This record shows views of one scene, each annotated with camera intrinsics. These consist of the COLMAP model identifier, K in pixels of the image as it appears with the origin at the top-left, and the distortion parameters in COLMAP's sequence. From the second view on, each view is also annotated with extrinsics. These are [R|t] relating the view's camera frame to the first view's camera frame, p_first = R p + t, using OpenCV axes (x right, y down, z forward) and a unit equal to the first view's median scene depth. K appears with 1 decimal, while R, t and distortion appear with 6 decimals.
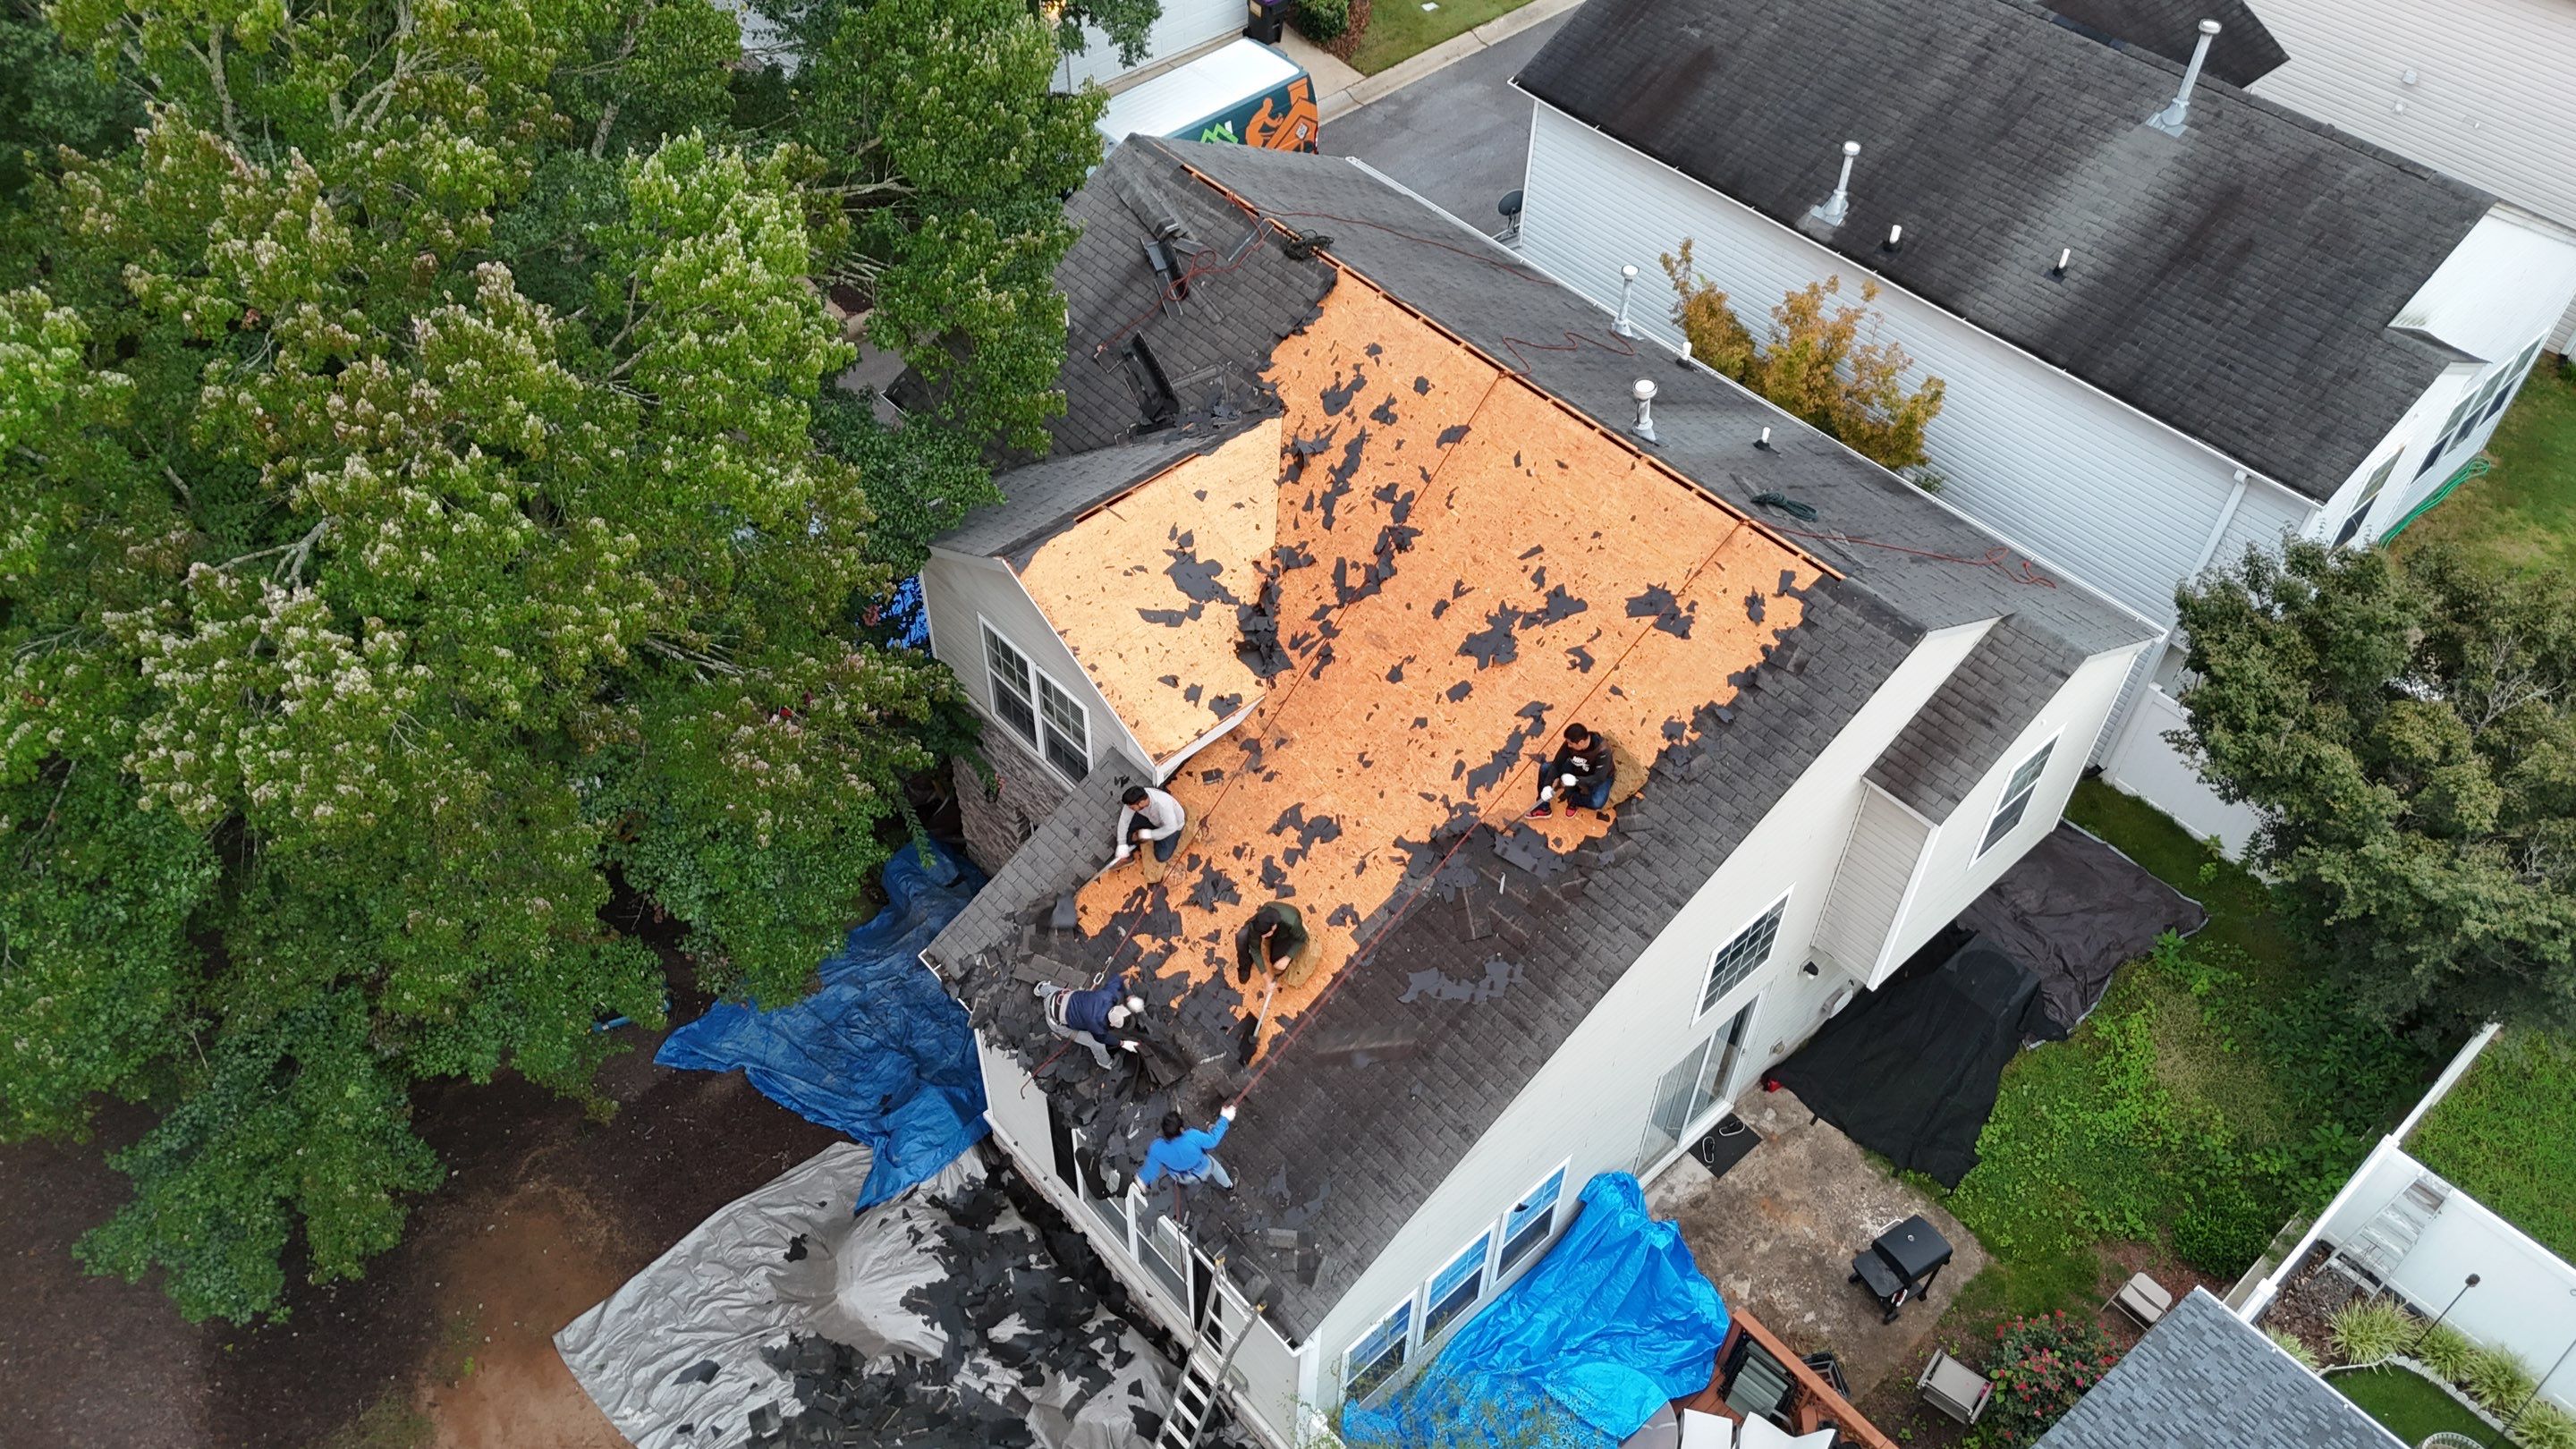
lens RADIAL K [[1894.0, 0, 1307.5], [0, 1894.0, 732.2], [0, 0, 1]] dist [0.066182, -0.059538]
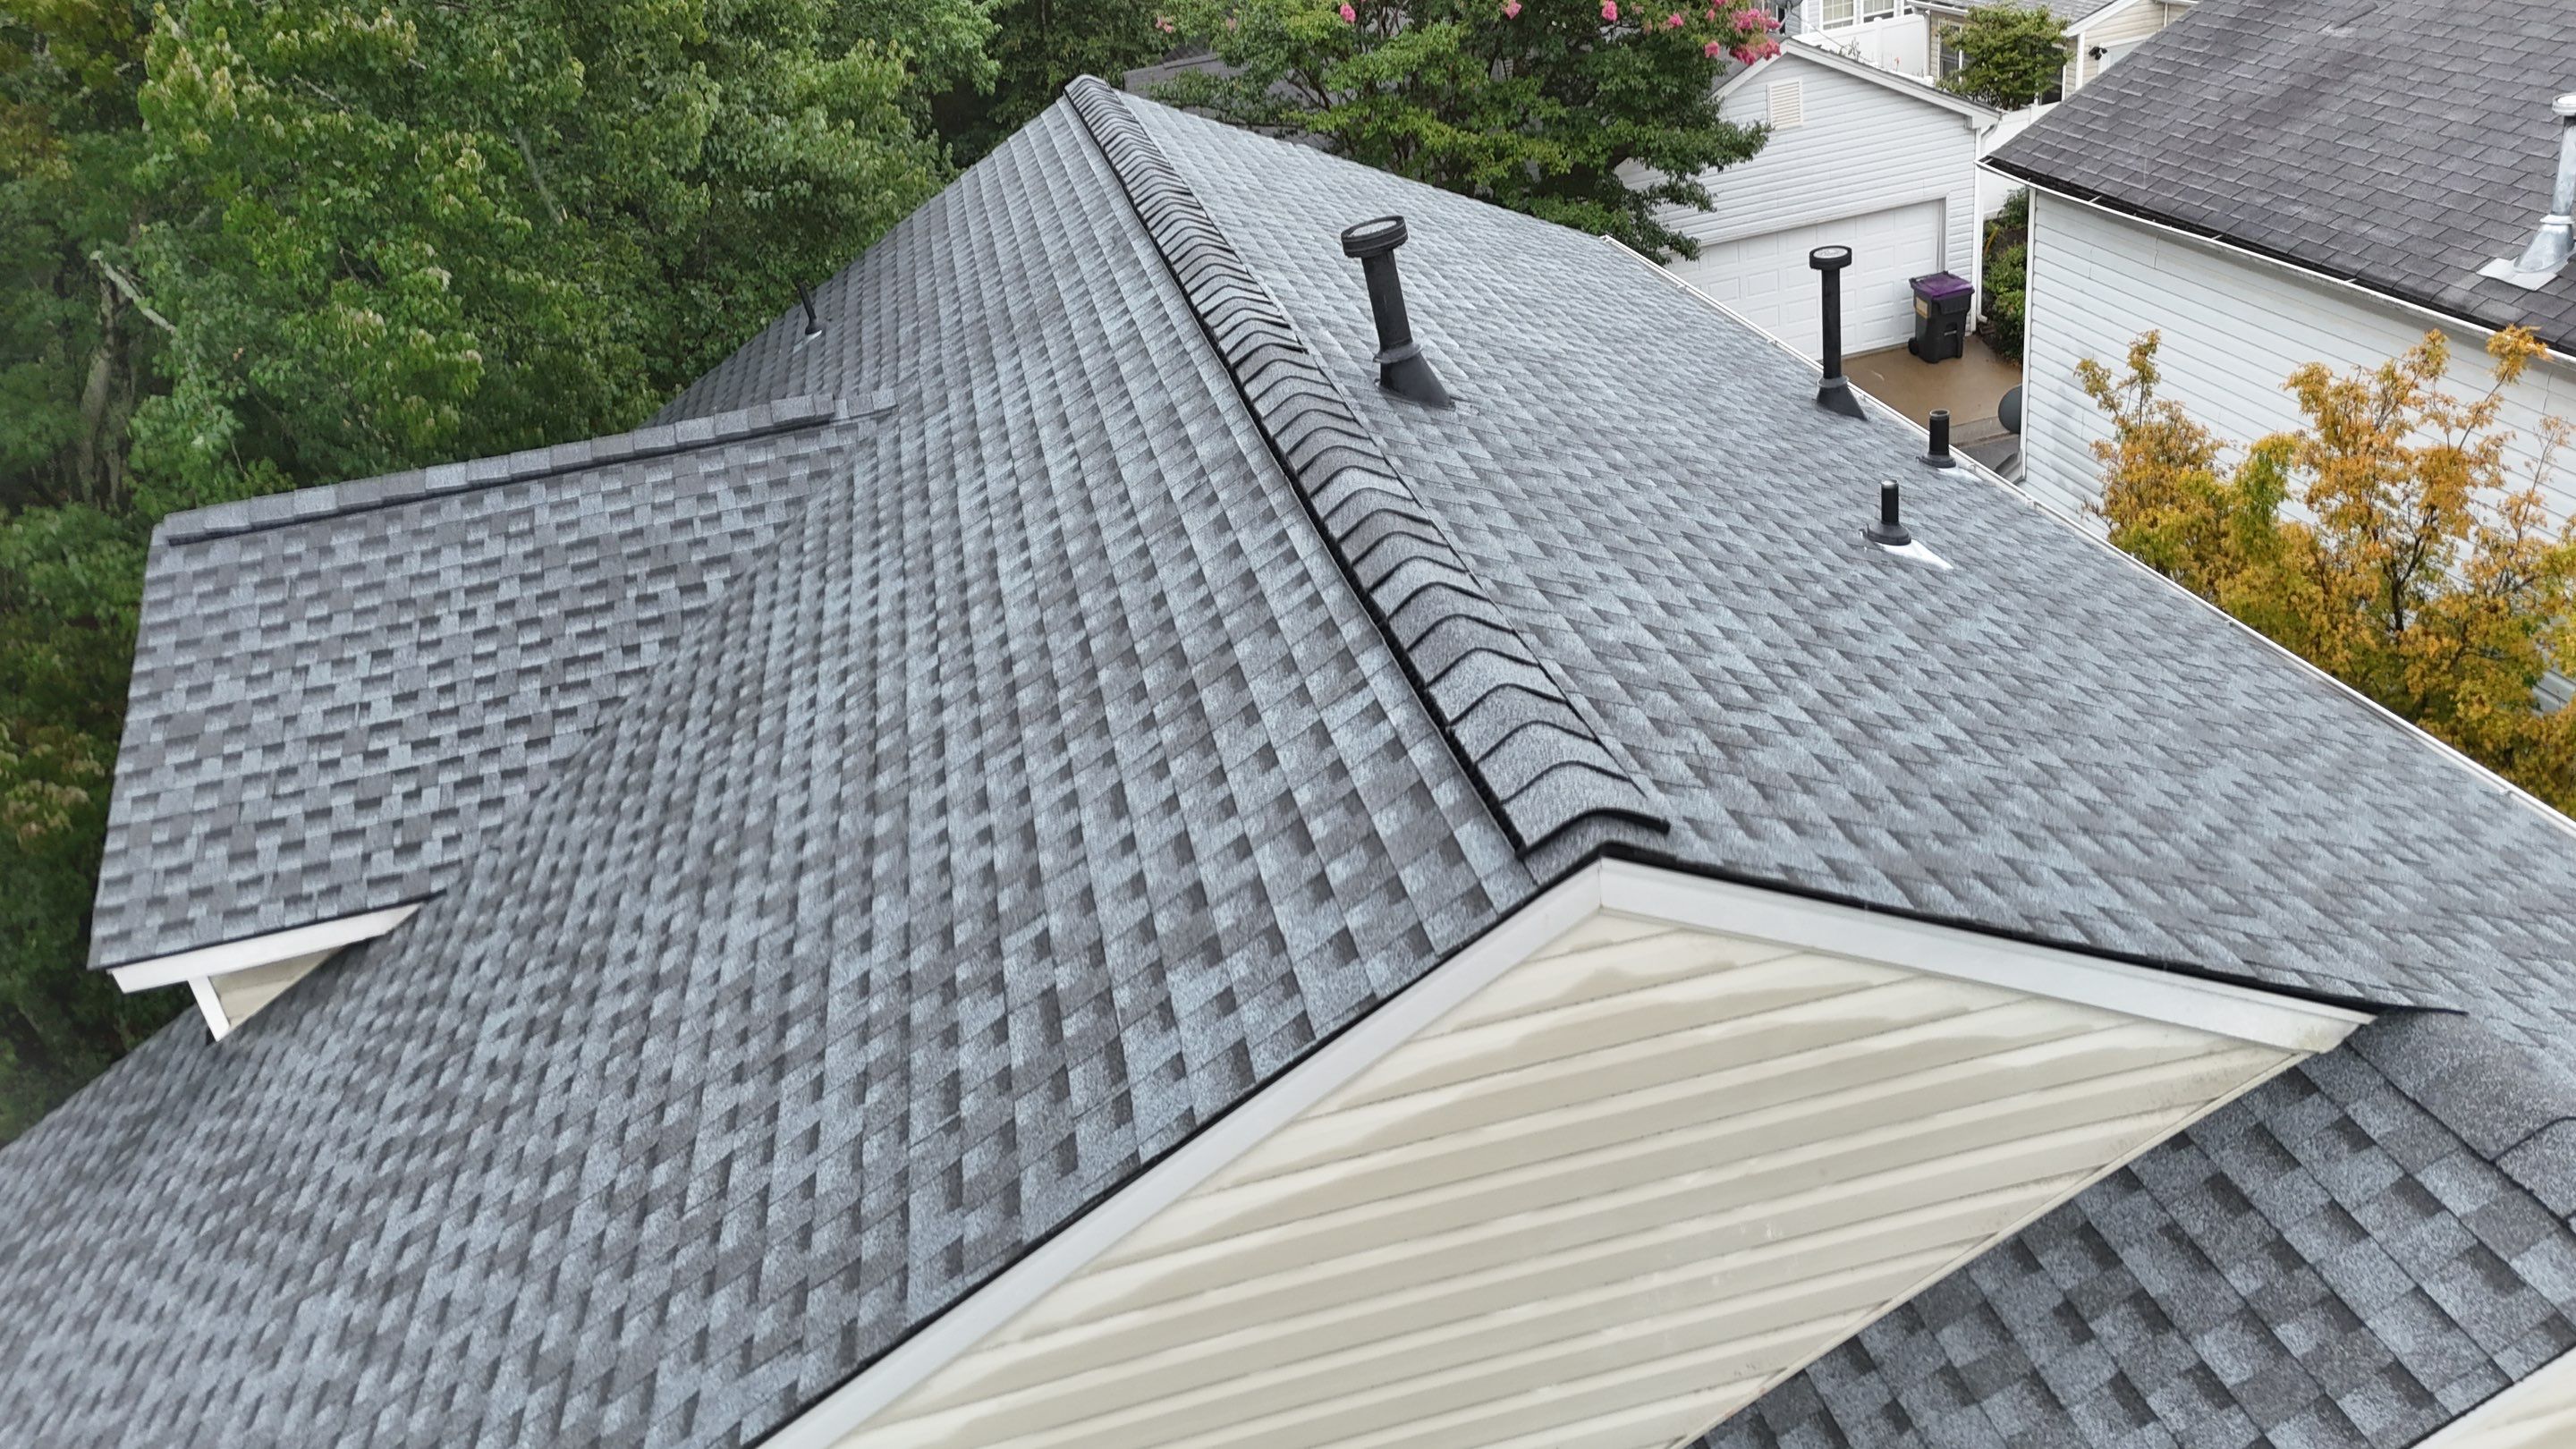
lens RADIAL K [[1894.0, 0, 1299.3], [0, 1894.0, 733.6], [0, 0, 1]] dist [0.066182, -0.059538]
pose [[0.842694, 0.116600, -0.525615, 0.336409], [-0.267455, 0.937948, -0.220728, -0.006198], [0.467263, 0.326585, 0.821589, 0.657531]]
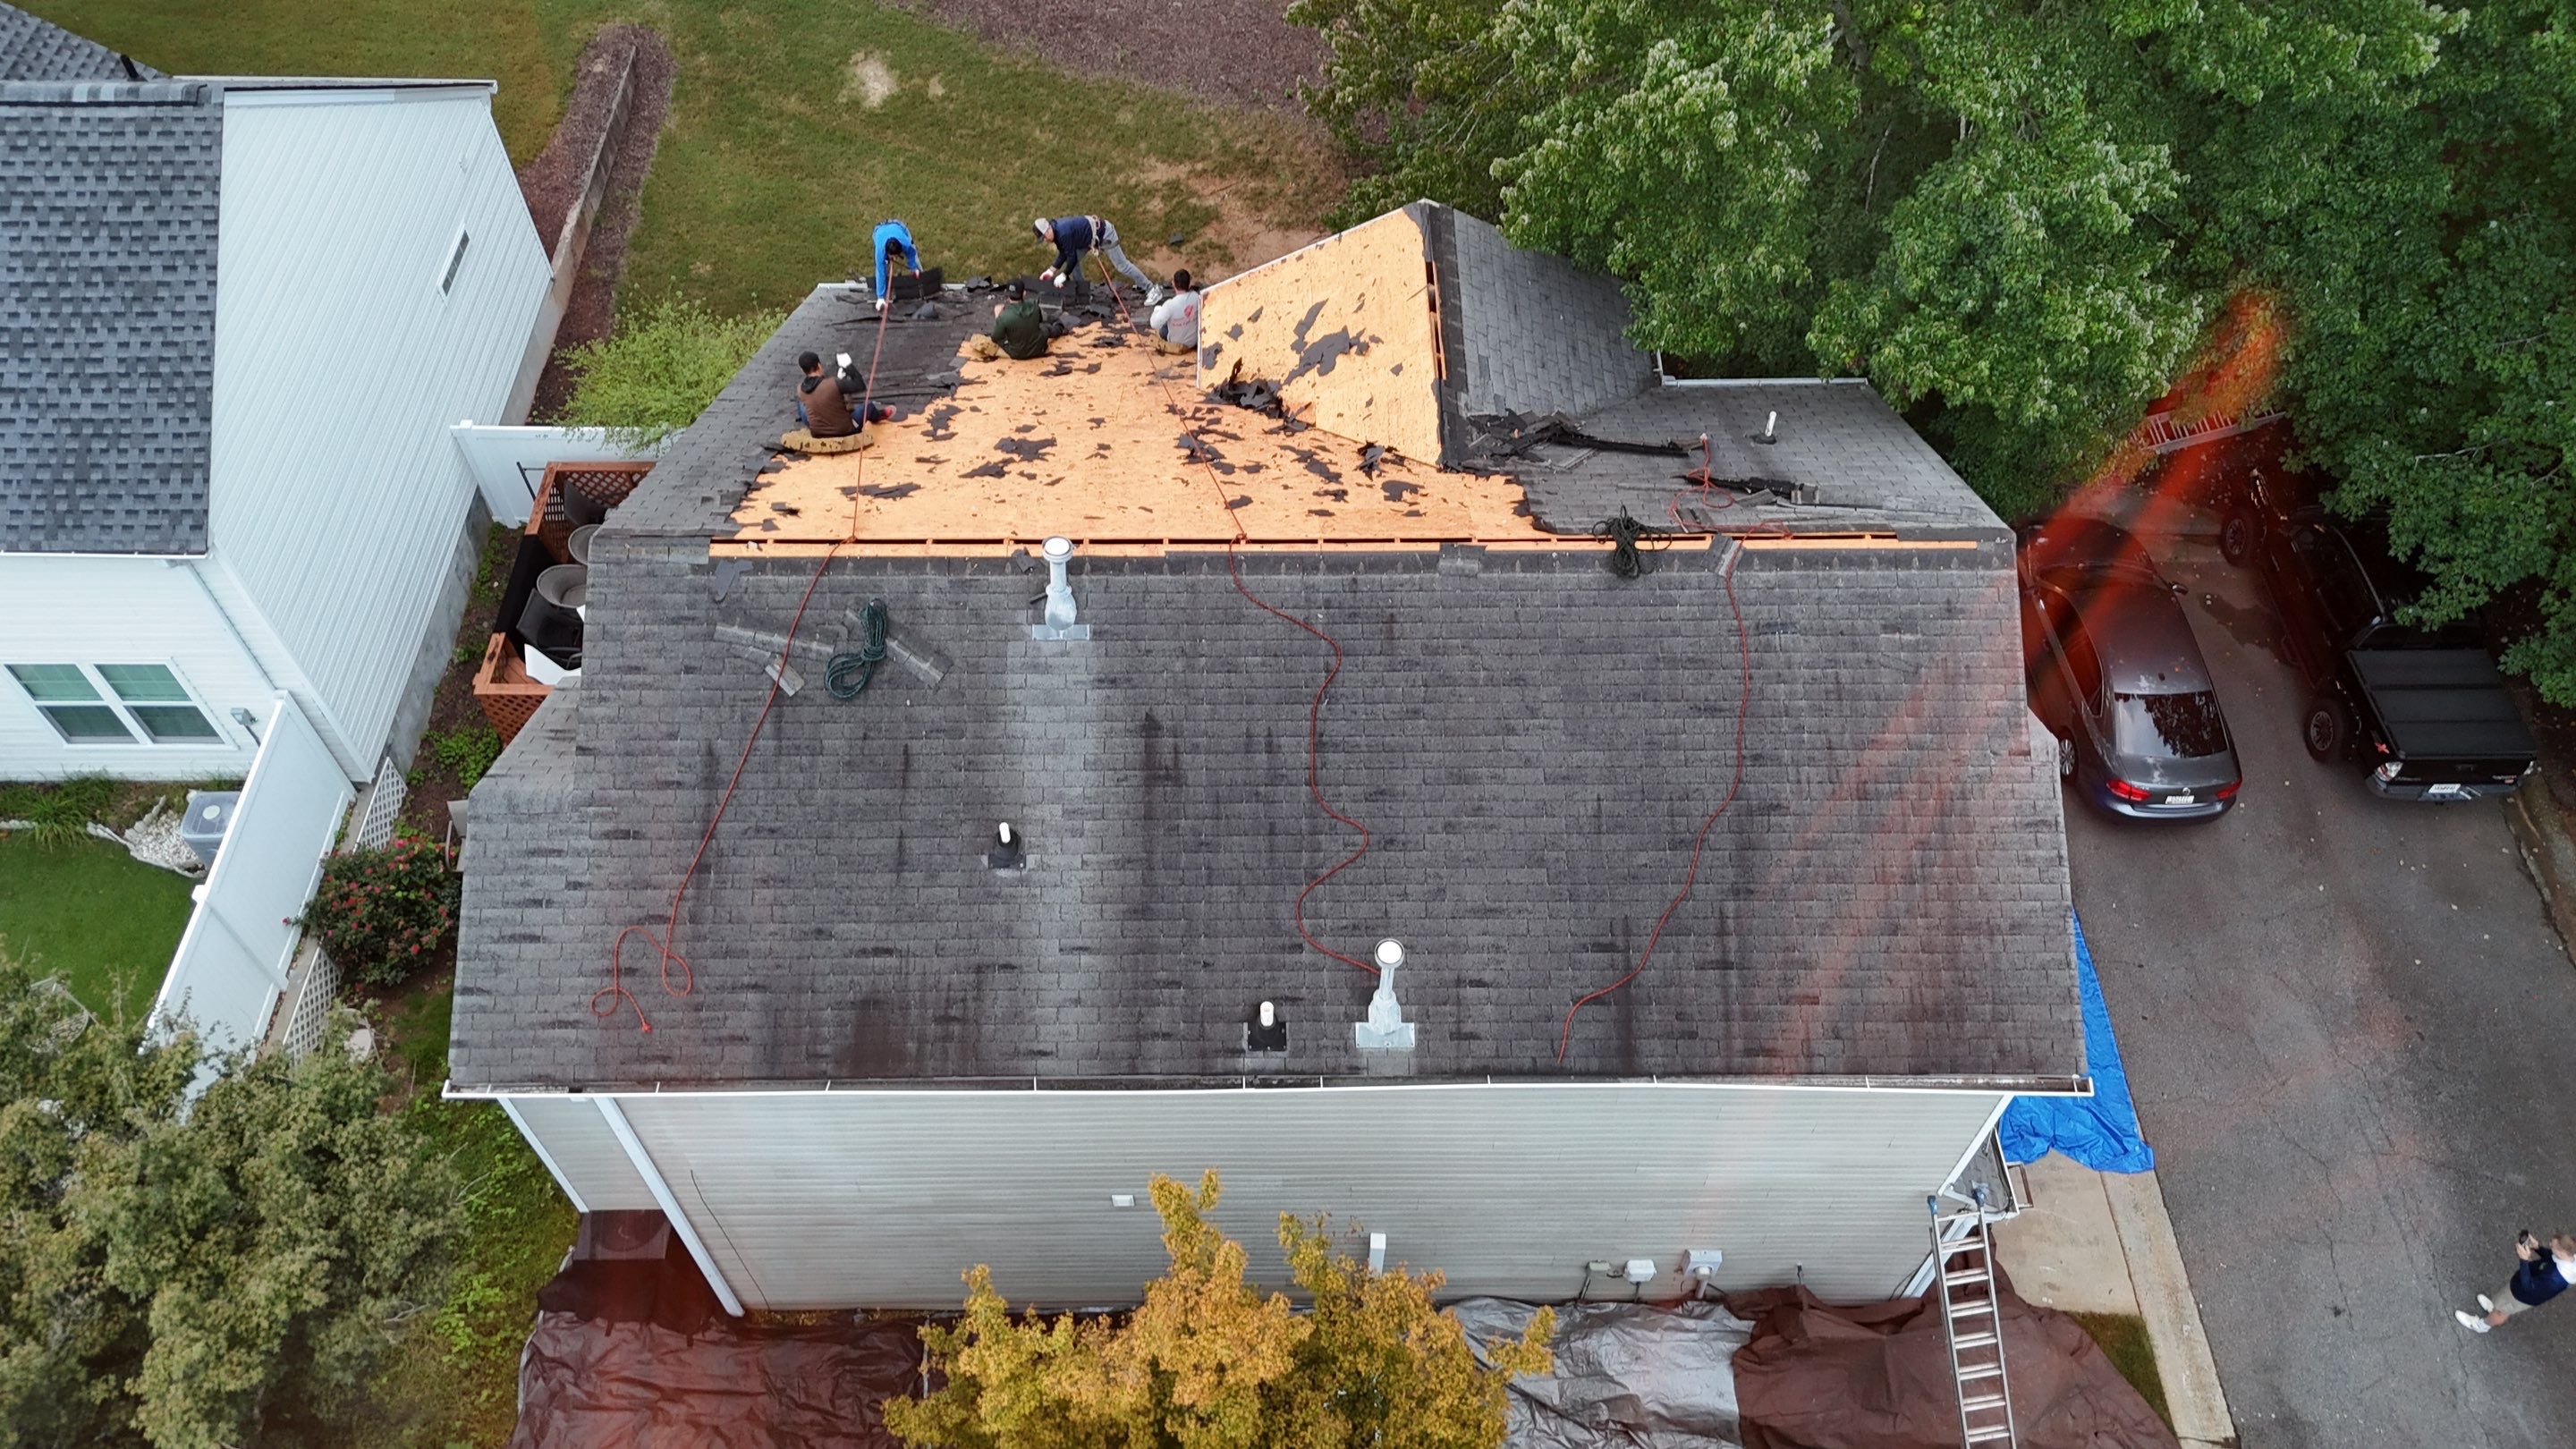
lens RADIAL K [[1894.0, 0, 1287.4], [0, 1894.0, 730.5], [0, 0, 1]] dist [0.066182, -0.059538]
pose [[-0.671036, 0.580845, -0.460794, 0.468350], [-0.549130, 0.028229, 0.835260, -0.800348], [0.498164, 0.813525, 0.300016, 0.795113]]
